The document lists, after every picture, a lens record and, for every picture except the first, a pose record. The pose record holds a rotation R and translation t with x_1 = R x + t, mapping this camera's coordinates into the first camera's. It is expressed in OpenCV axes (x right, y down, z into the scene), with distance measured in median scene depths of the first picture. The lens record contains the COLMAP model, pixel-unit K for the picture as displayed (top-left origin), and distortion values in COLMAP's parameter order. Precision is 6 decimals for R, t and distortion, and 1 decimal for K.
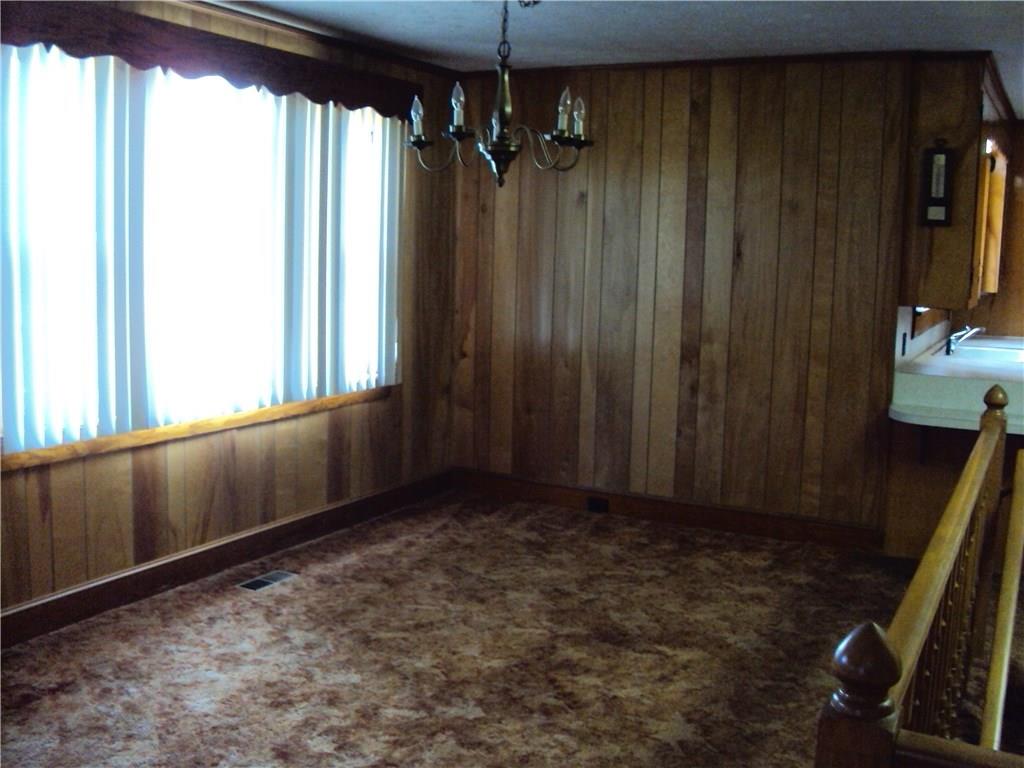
lens RADIAL K [[1056.3, 0, 513.4], [0, 1056.3, 378.9], [0, 0, 1]] dist [-0.135699, 0.000000]
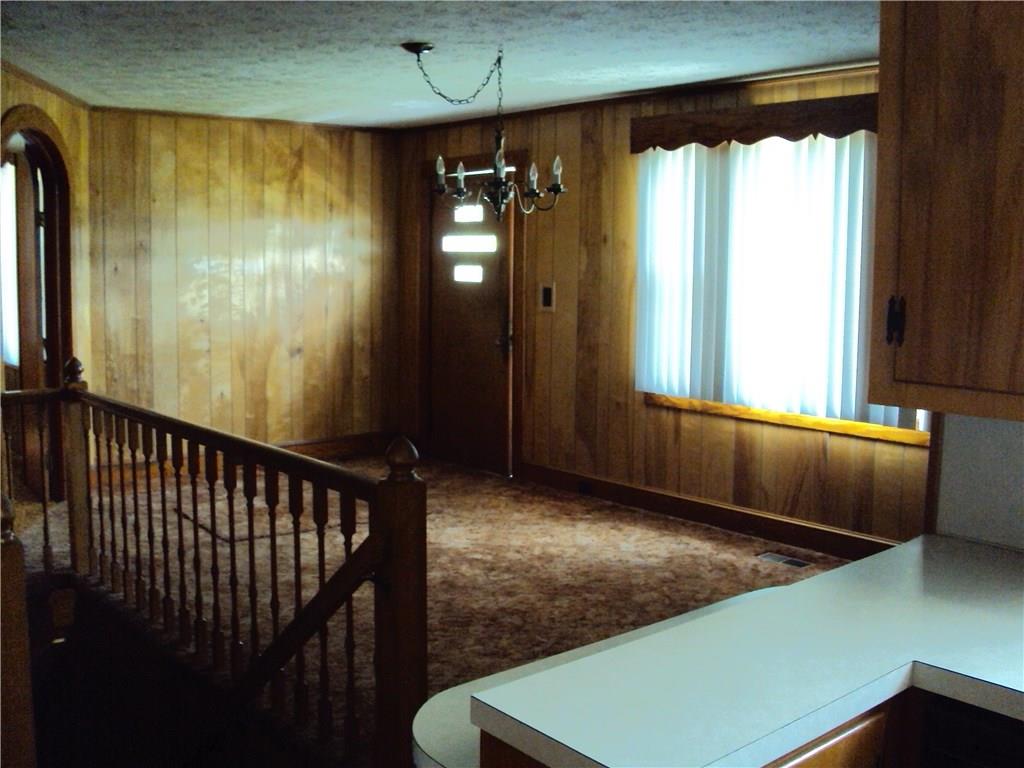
lens RADIAL K [[1056.3, 0, 512.4], [0, 1056.3, 382.4], [0, 0, 1]] dist [-0.135699, 0.000000]
pose [[-0.376324, 0.078854, -0.923126, 1.009397], [-0.136251, 0.980828, 0.139327, -0.130704], [0.916415, 0.178209, -0.358366, 1.201059]]
